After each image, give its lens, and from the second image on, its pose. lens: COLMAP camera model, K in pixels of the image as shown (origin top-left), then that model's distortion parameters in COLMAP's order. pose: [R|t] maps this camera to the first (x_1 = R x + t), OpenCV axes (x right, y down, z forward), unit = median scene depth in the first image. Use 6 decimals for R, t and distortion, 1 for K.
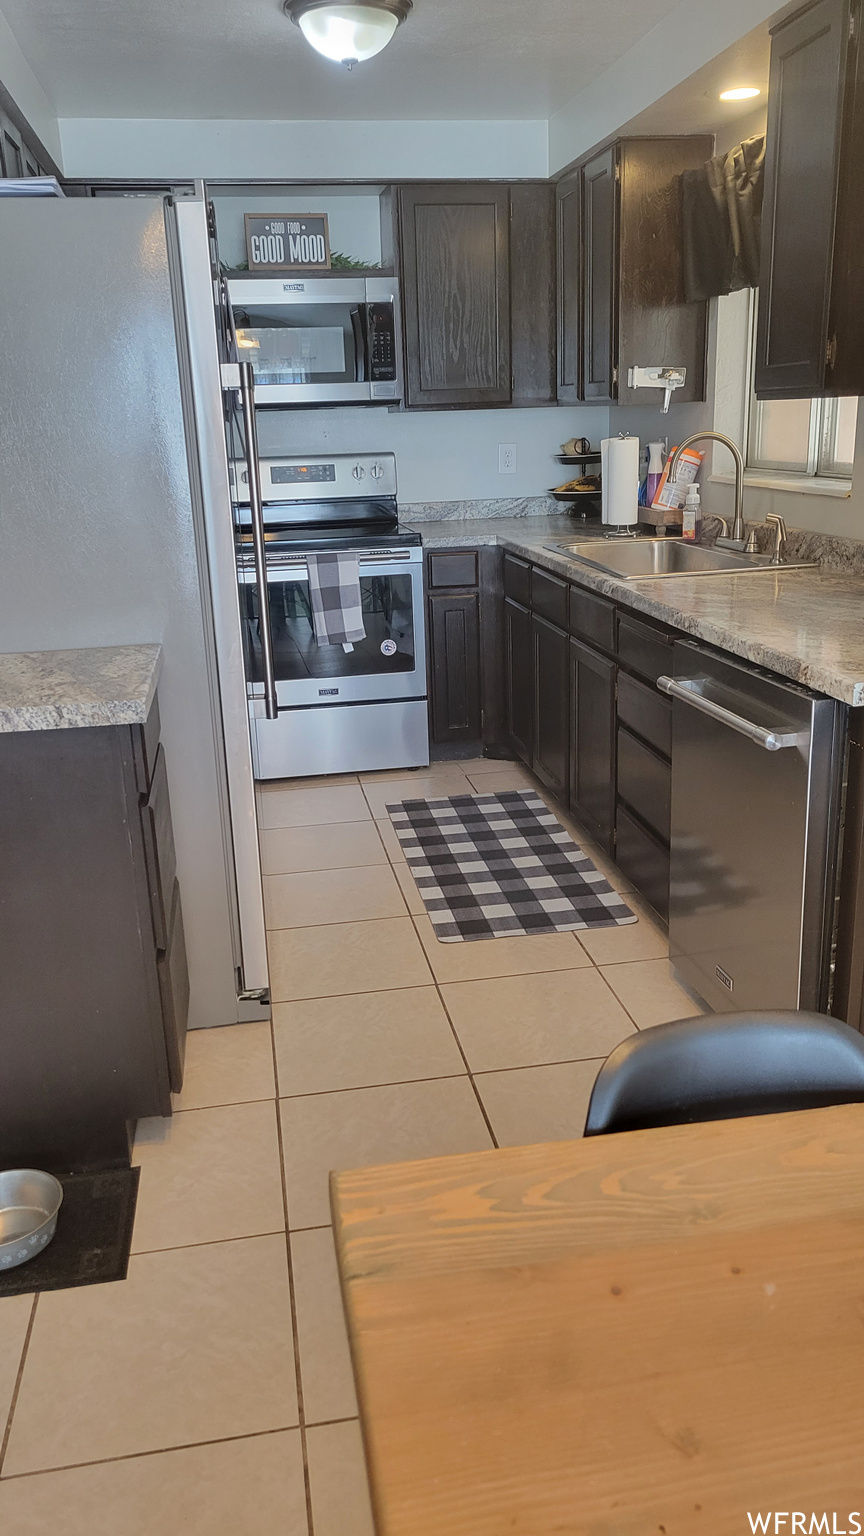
lens RADIAL K [[1143.2, 0, 432.0], [0, 1143.2, 766.3], [0, 0, 1]] dist [0.014537, -0.013732]
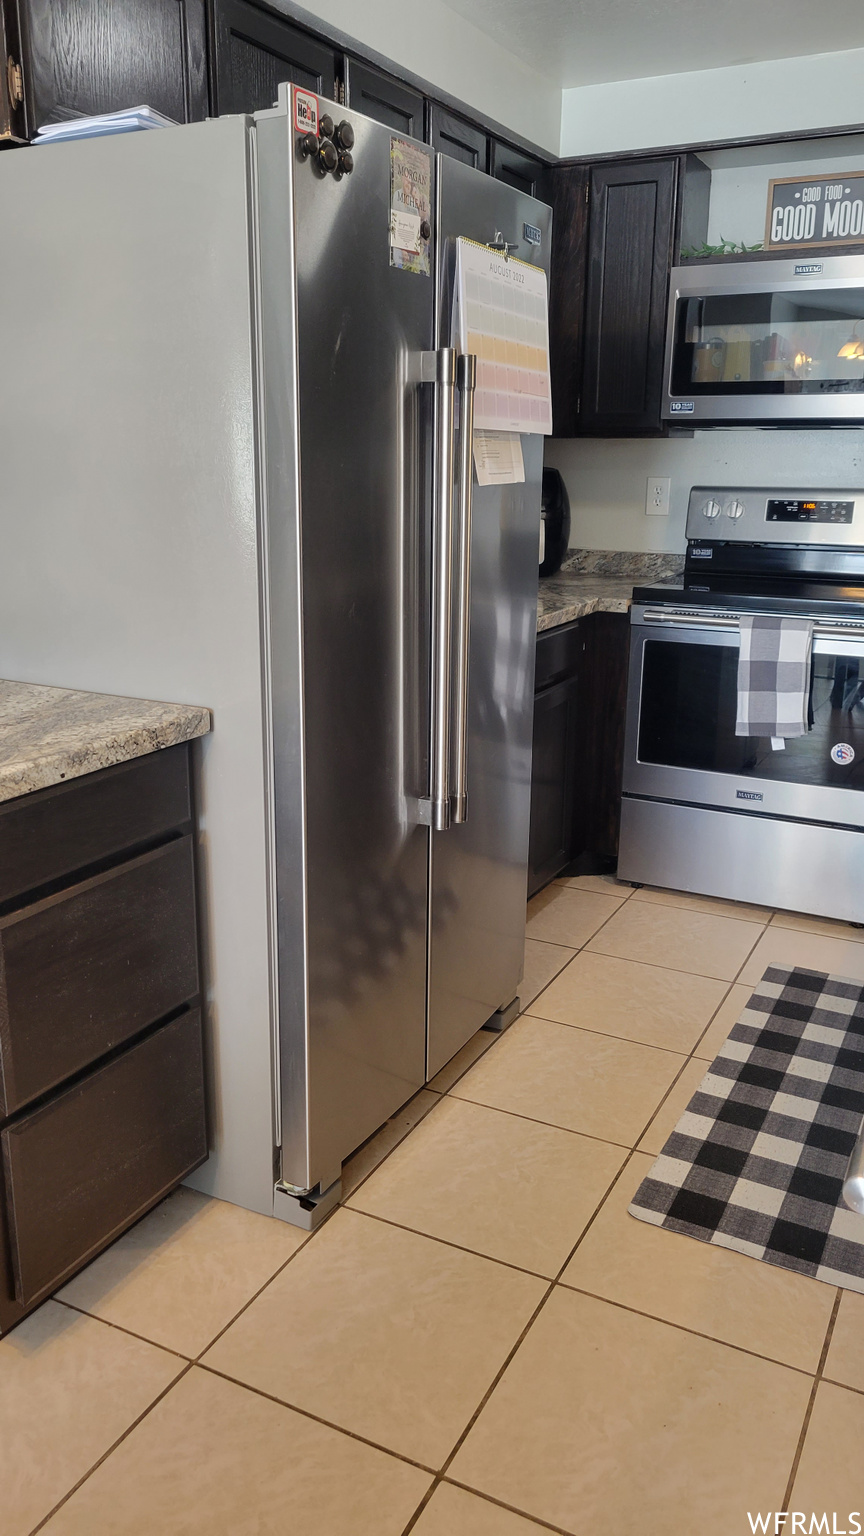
lens RADIAL K [[1143.2, 0, 419.9], [0, 1143.2, 741.4], [0, 0, 1]] dist [0.014537, -0.013732]
pose [[0.784965, 0.192070, -0.589015, 0.183314], [-0.215613, 0.975989, 0.030915, -0.078716], [0.580810, 0.102732, 0.807531, 0.264161]]
